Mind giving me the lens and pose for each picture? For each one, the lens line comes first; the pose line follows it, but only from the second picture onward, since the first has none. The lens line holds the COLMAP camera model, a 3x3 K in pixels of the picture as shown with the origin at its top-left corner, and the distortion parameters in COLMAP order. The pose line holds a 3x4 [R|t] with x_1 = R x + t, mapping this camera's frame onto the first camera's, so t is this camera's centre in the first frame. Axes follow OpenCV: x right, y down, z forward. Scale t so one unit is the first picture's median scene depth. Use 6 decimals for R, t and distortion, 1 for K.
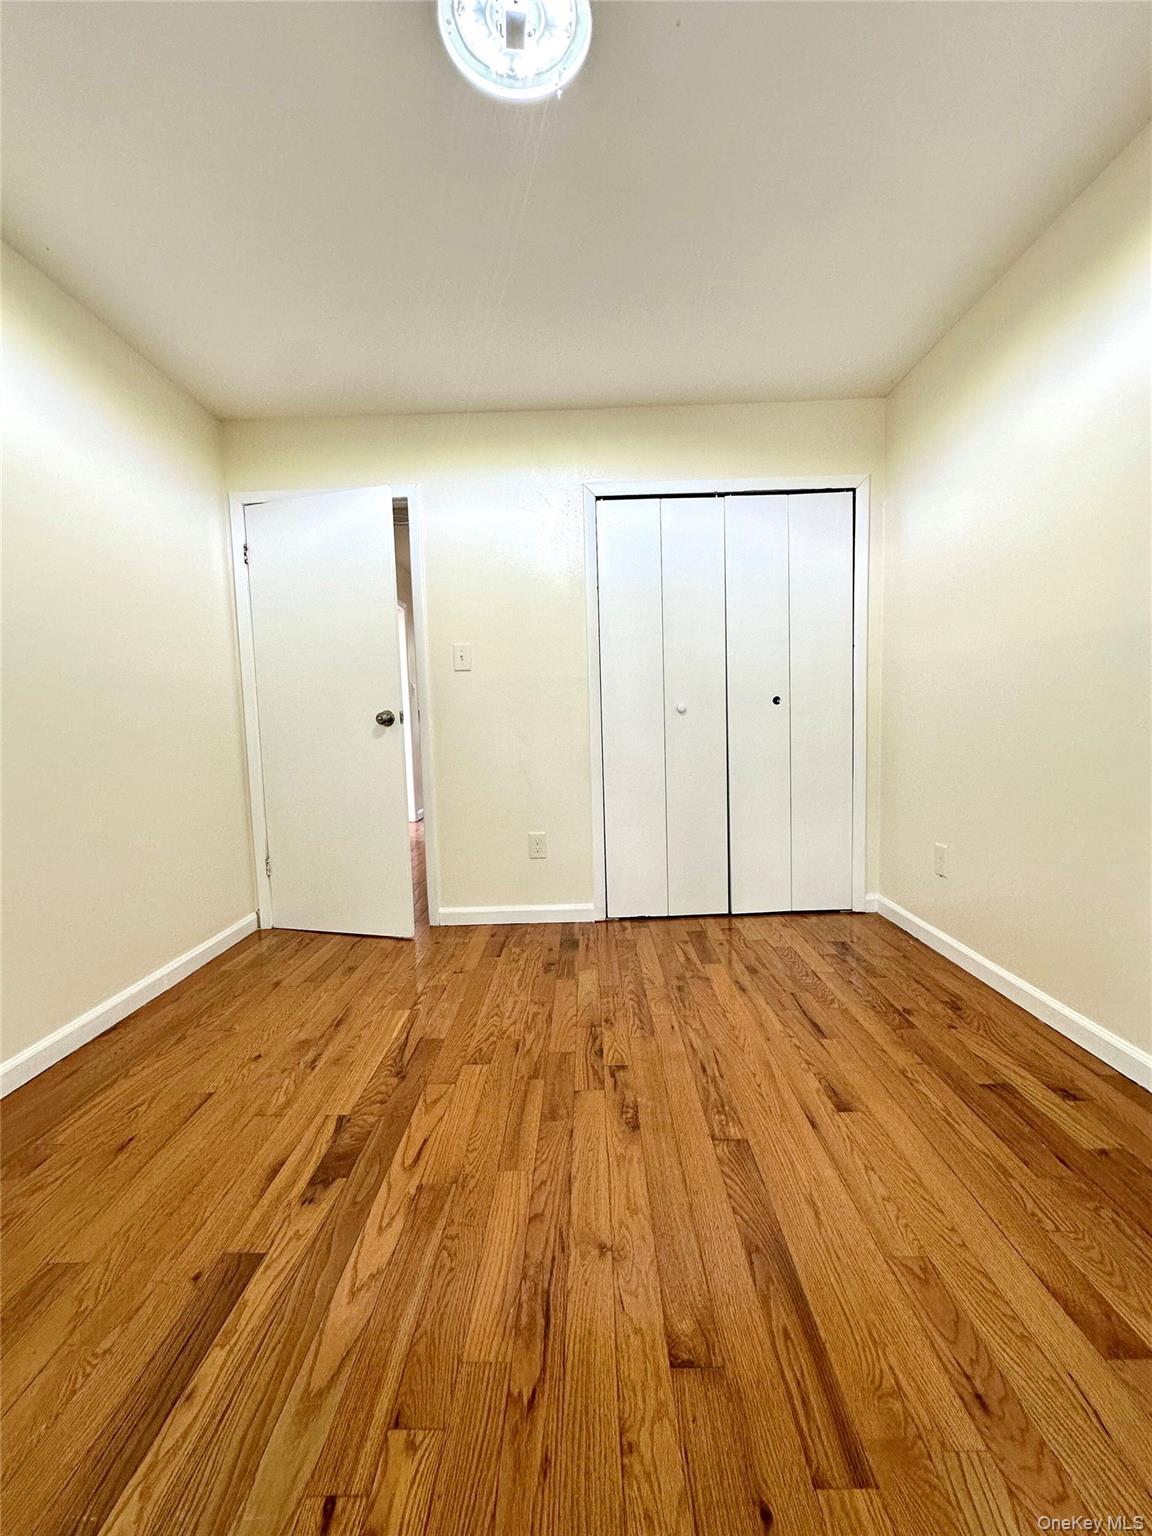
lens RADIAL K [[615.9, 0, 576.1], [0, 615.9, 766.9], [0, 0, 1]] dist [-0.004536, 0.001644]
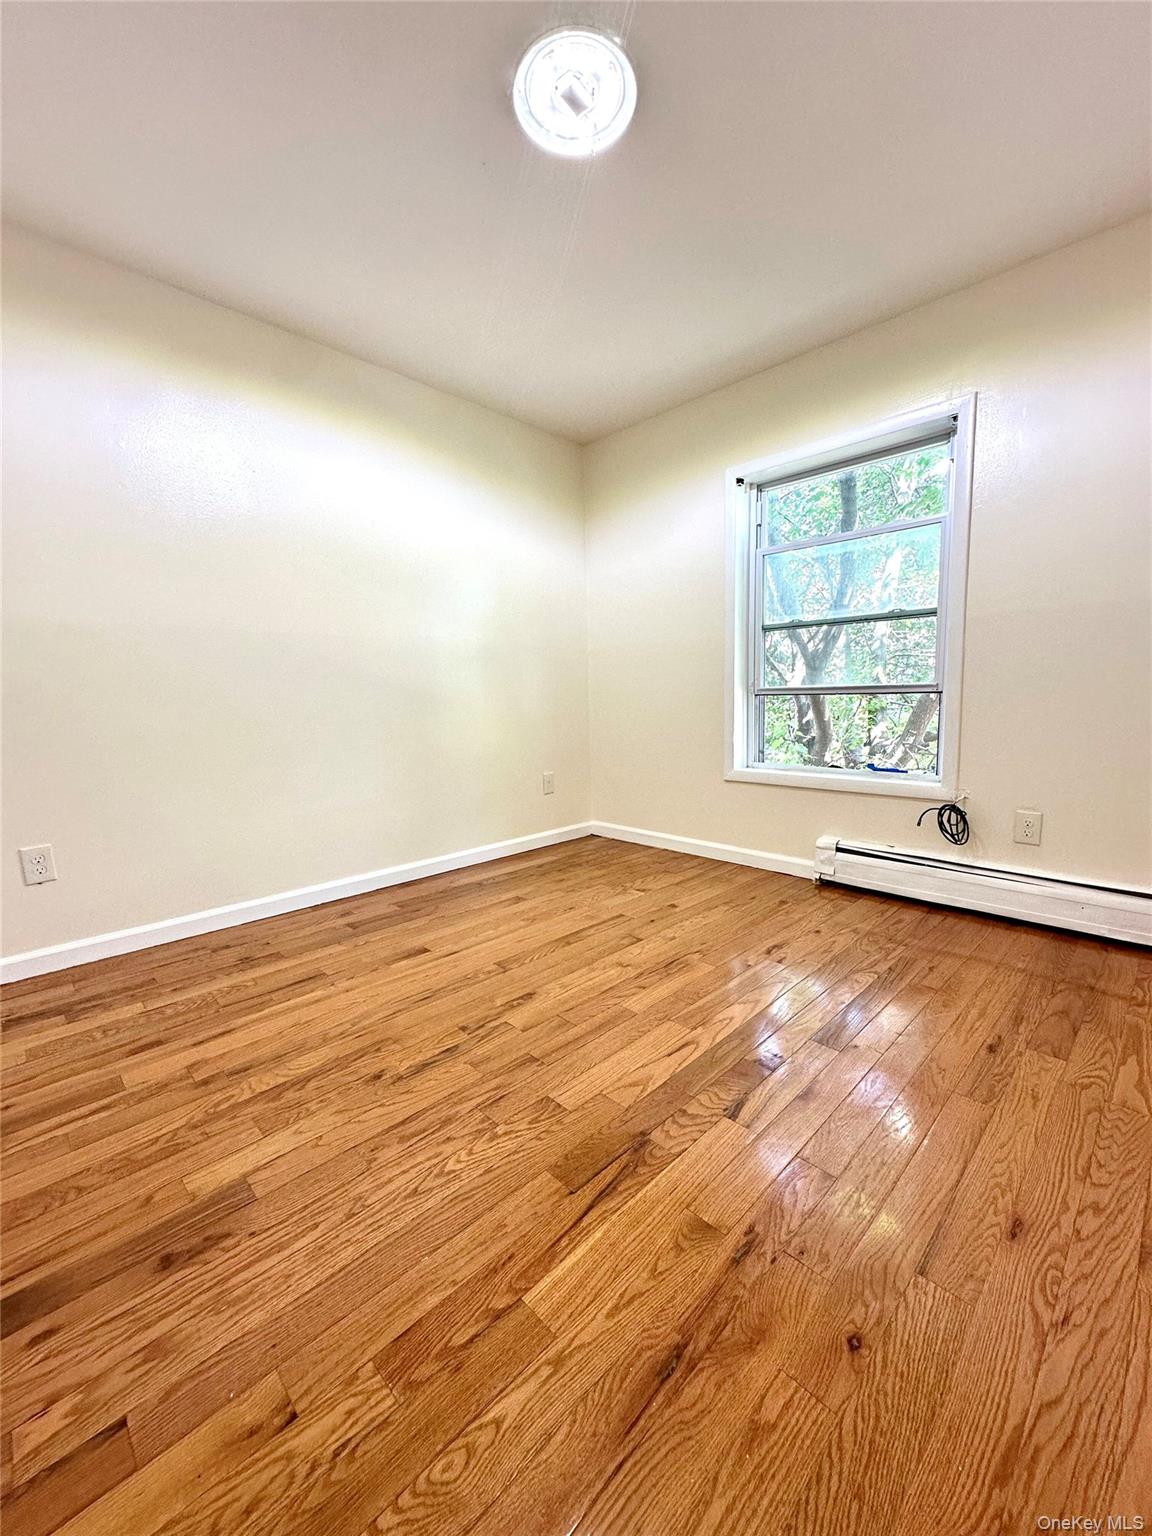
lens RADIAL K [[615.9, 0, 571.5], [0, 615.9, 771.4], [0, 0, 1]] dist [-0.004536, 0.001644]
pose [[-0.706667, -0.042654, 0.706260, -0.686697], [0.099060, 0.982386, 0.158448, -0.047933], [-0.700578, 0.181931, -0.689994, 1.412965]]
